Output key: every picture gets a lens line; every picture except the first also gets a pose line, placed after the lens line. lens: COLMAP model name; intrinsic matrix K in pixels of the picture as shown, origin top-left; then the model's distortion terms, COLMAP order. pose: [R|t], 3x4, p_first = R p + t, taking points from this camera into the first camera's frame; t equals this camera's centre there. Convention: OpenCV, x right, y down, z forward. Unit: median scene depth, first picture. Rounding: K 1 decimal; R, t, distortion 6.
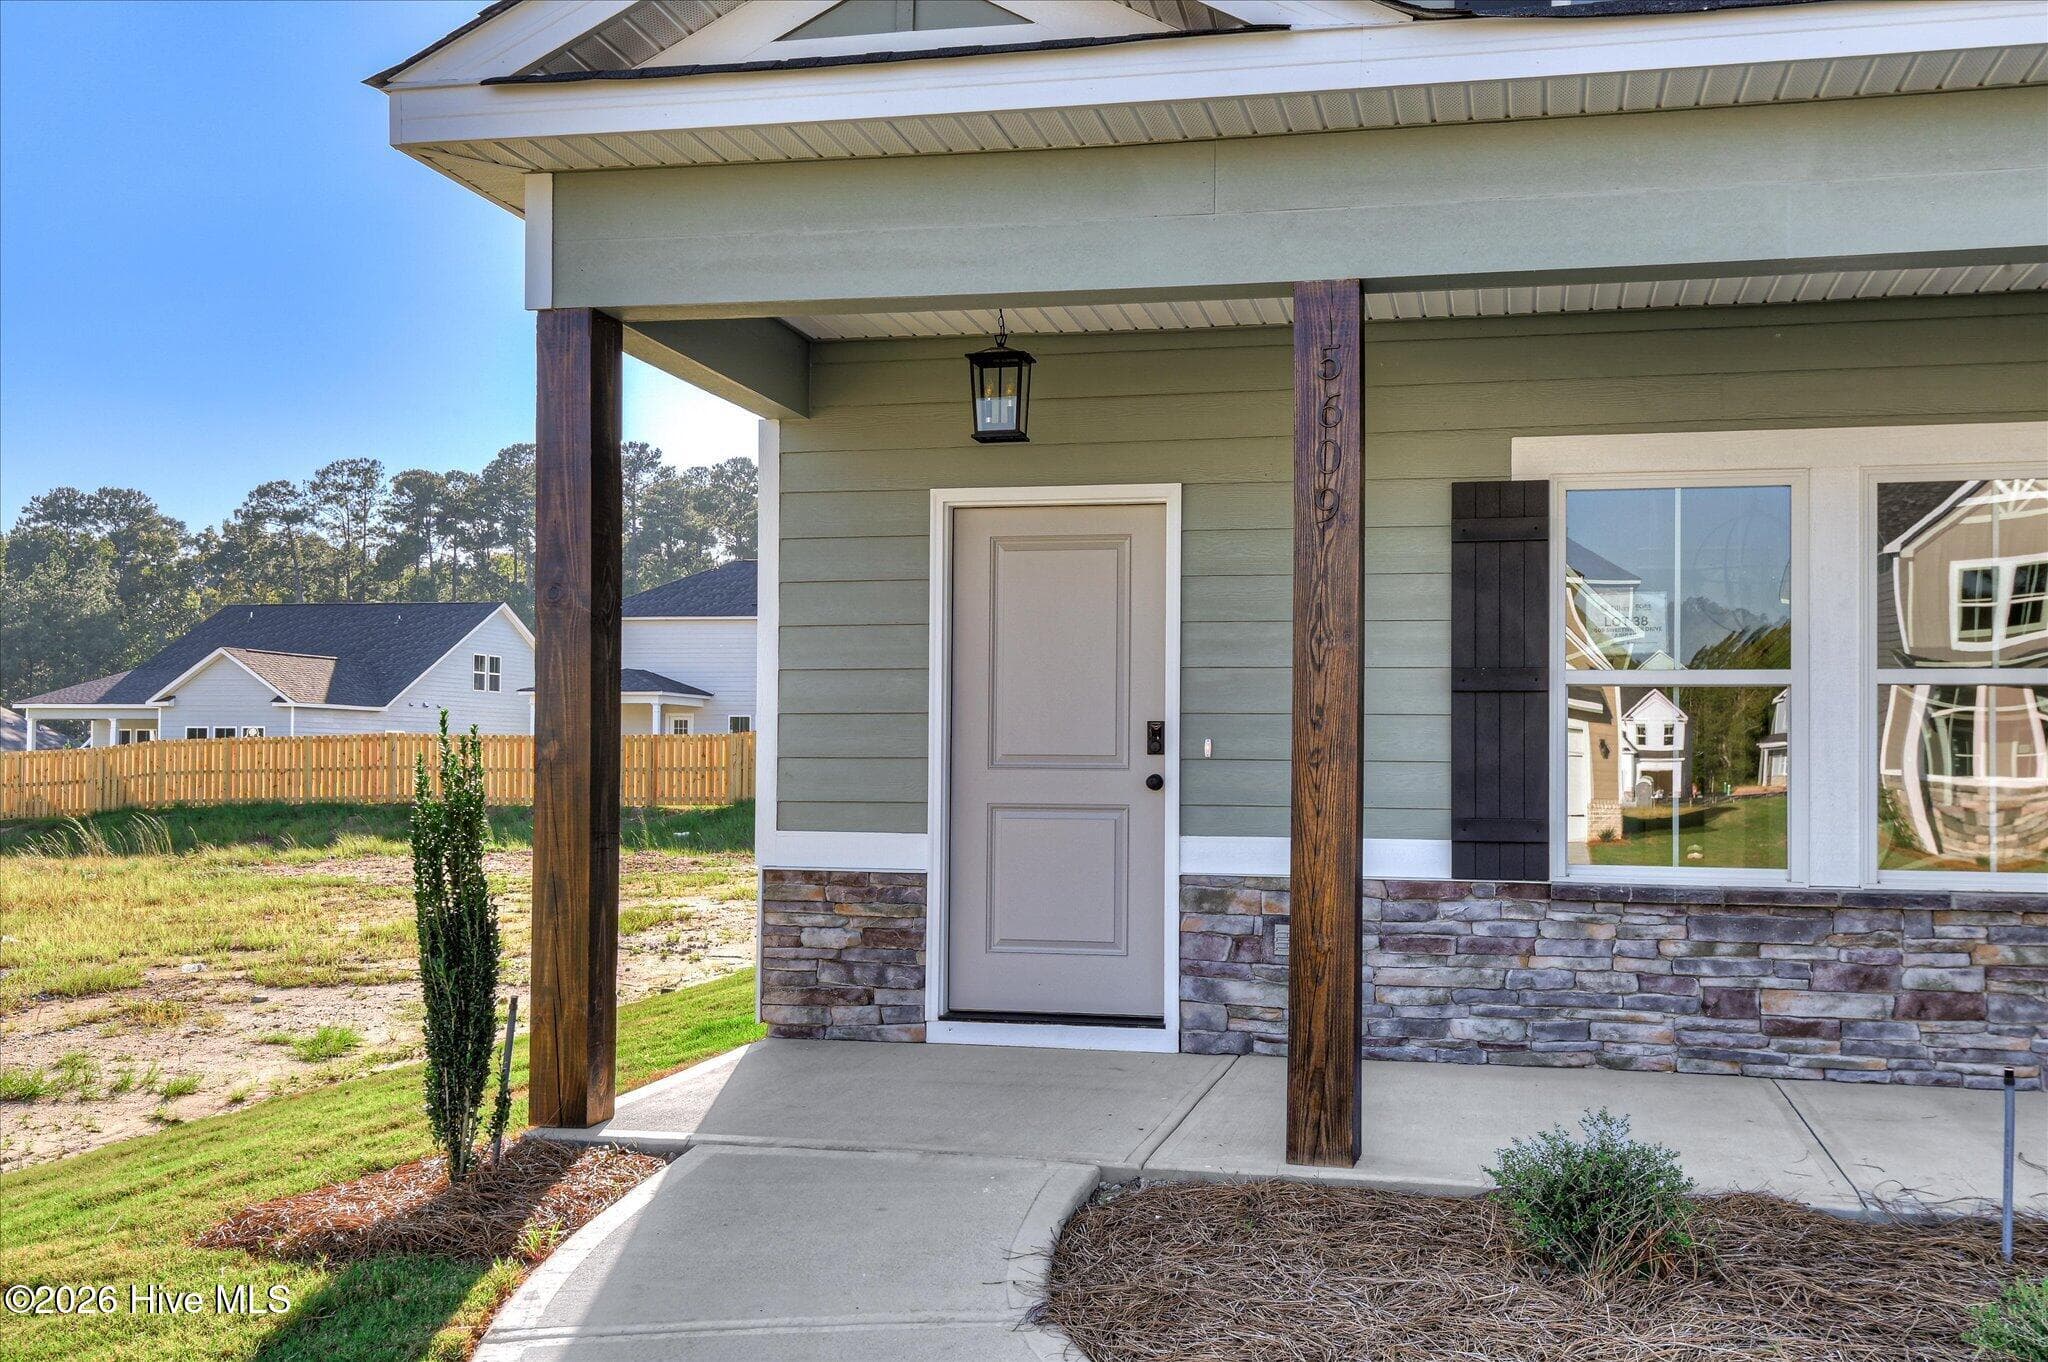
lens RADIAL K [[1787.9, 0, 1148.7], [0, 1787.9, 737.3], [0, 0, 1]] dist [0.033728, -0.006530]
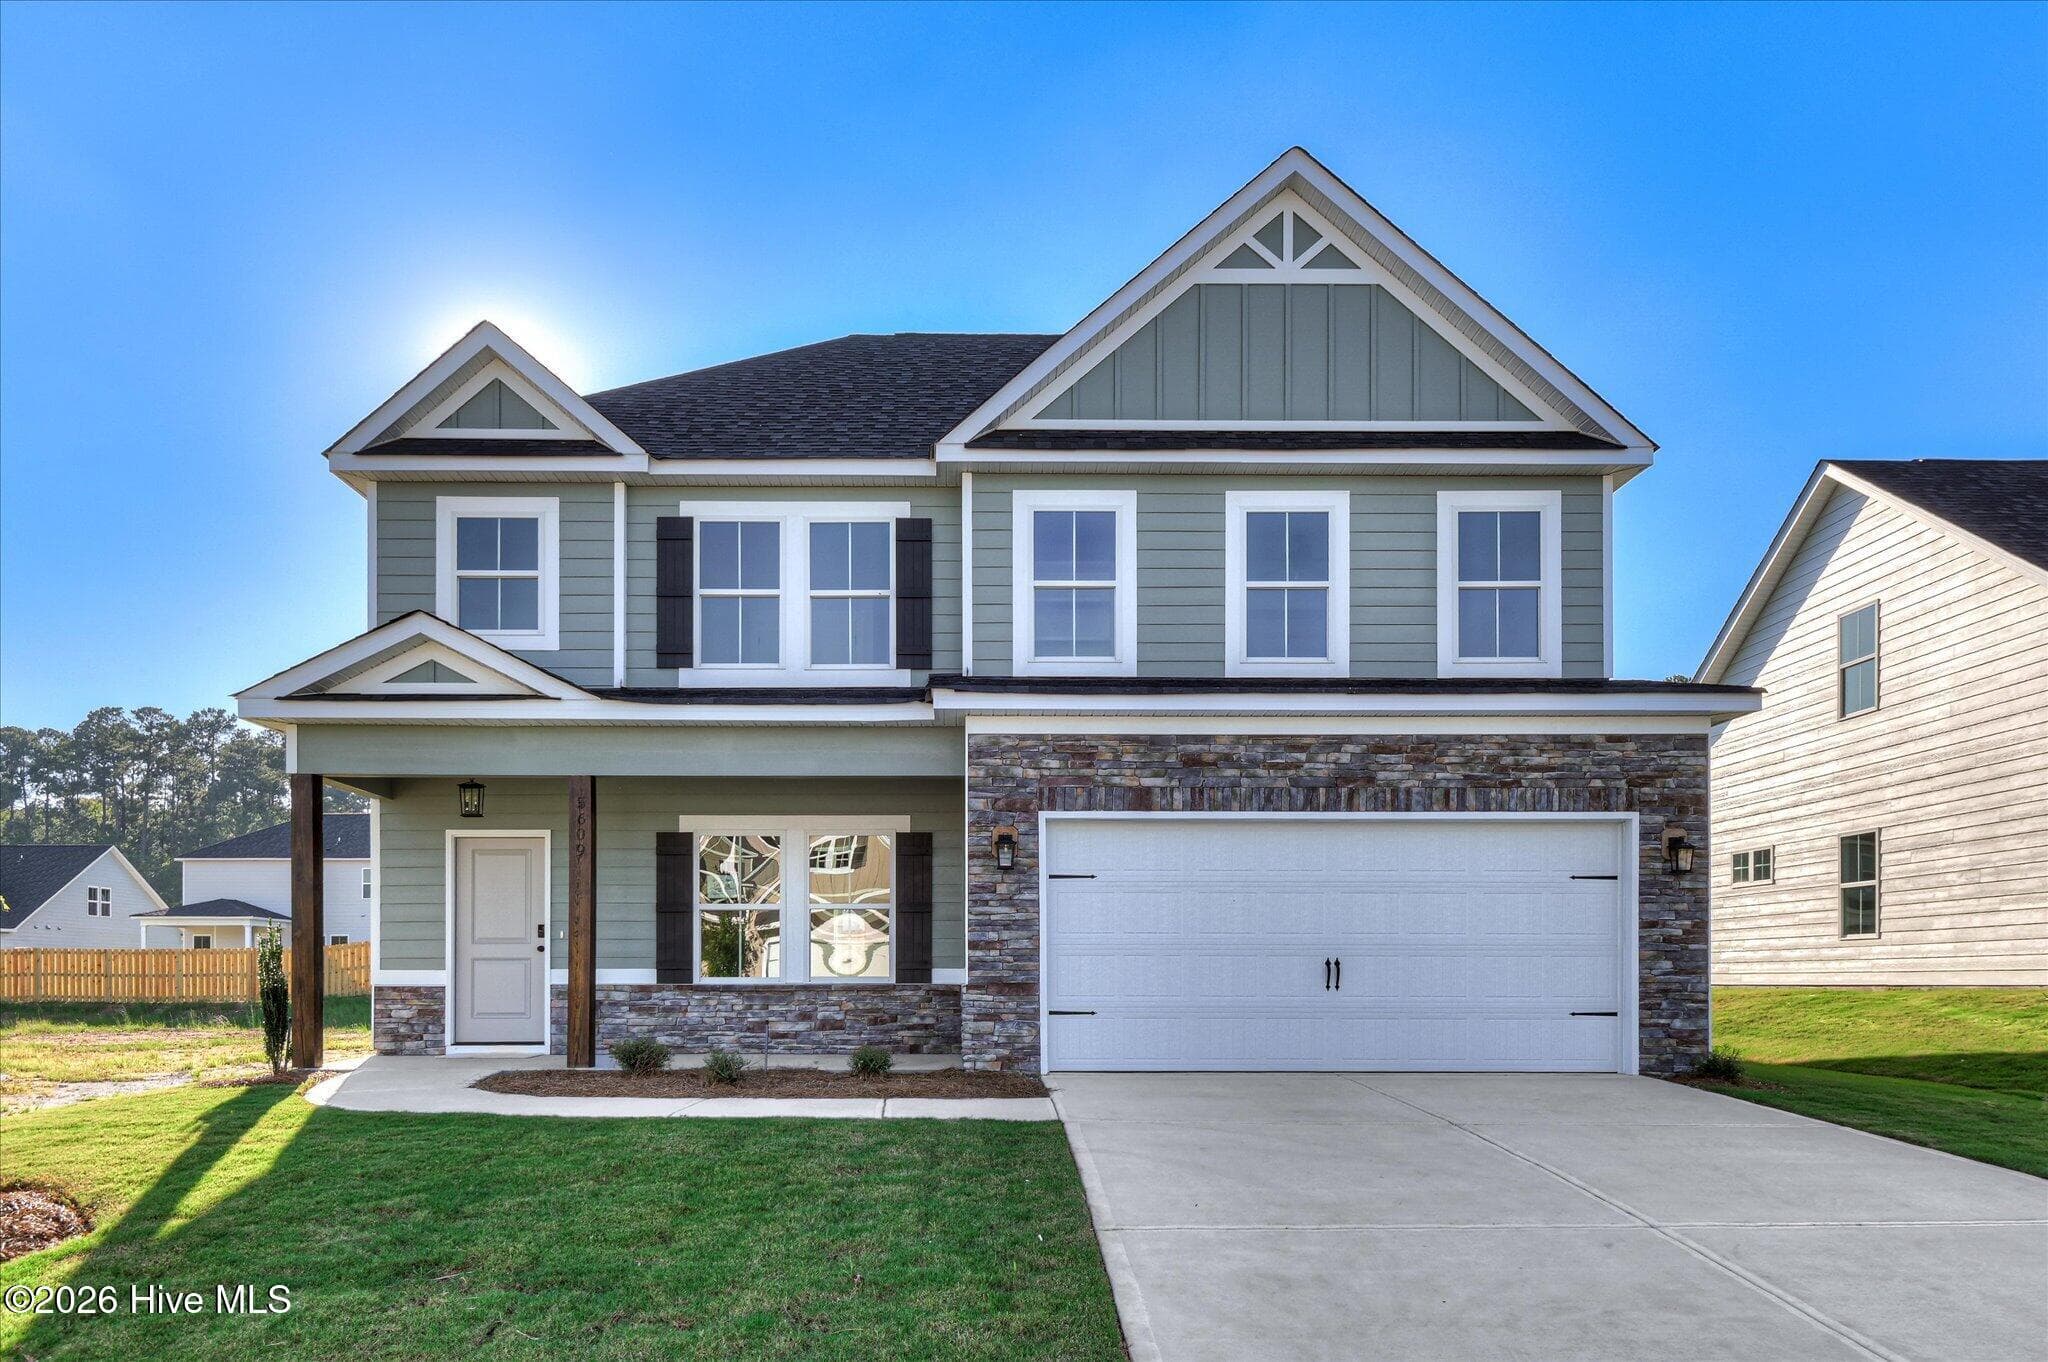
lens RADIAL K [[1436.0, 0, 981.9], [0, 1436.0, 961.9], [0, 0, 1]] dist [0.001816, -0.005755]
pose [[0.976645, -0.008388, 0.214694, 0.176113], [0.006970, 0.999949, 0.007359, 0.033529], [-0.214745, -0.005691, 0.976654, -1.107597]]
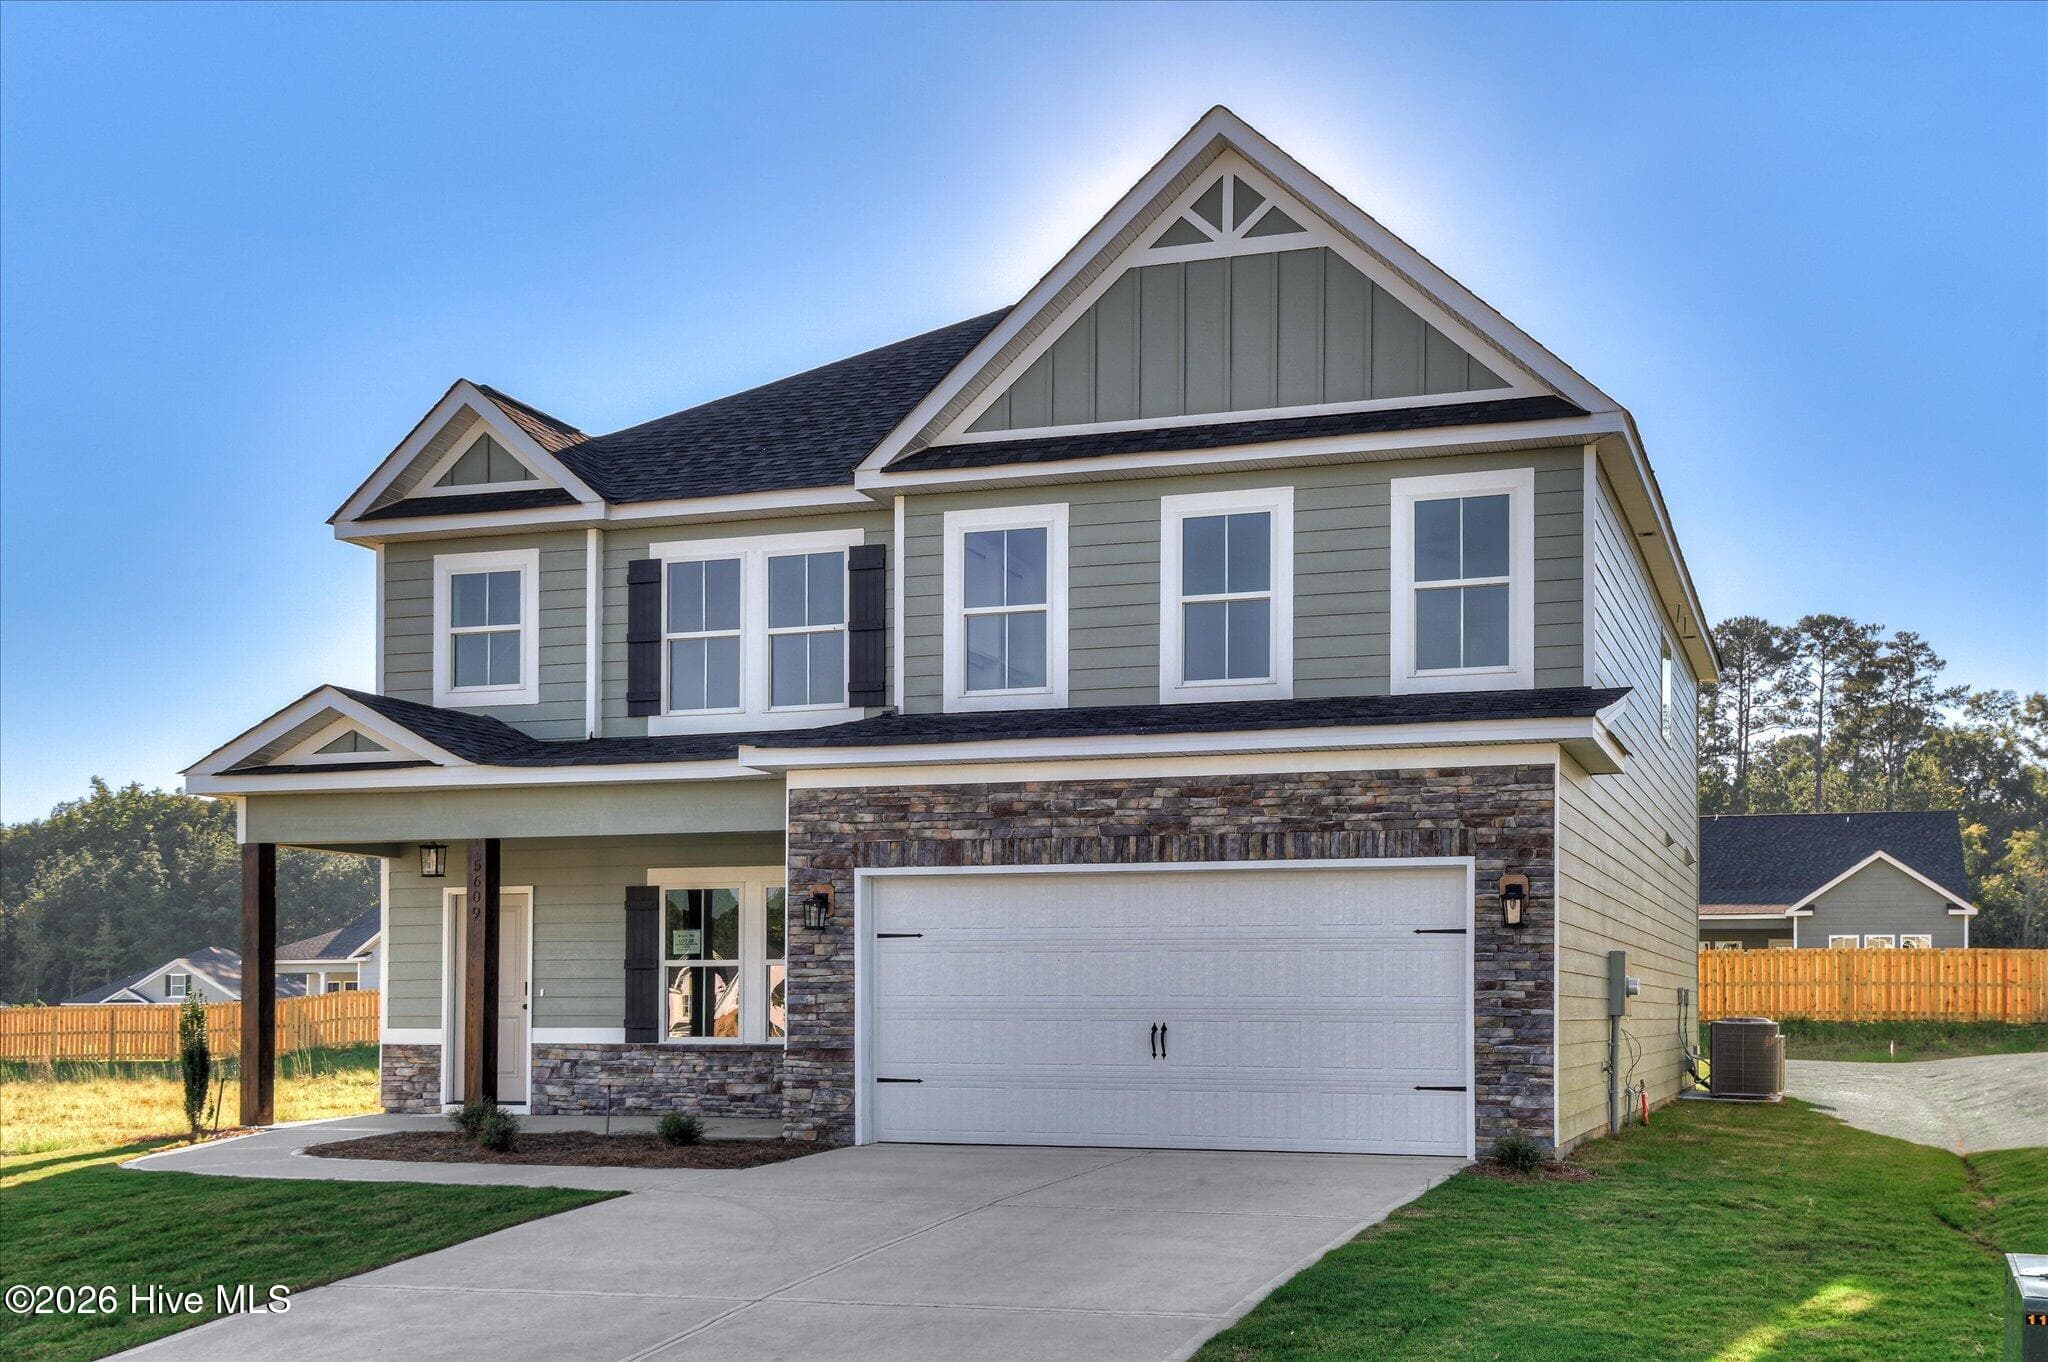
lens RADIAL K [[1906.2, 0, 1346.5], [0, 1906.2, 973.0], [0, 0, 1]] dist [0.006306, -0.002611]
pose [[0.998425, -0.010872, -0.055033, 1.285148], [0.010780, 0.999940, -0.001977, -0.003863], [0.055051, 0.001380, 0.998483, -1.575772]]
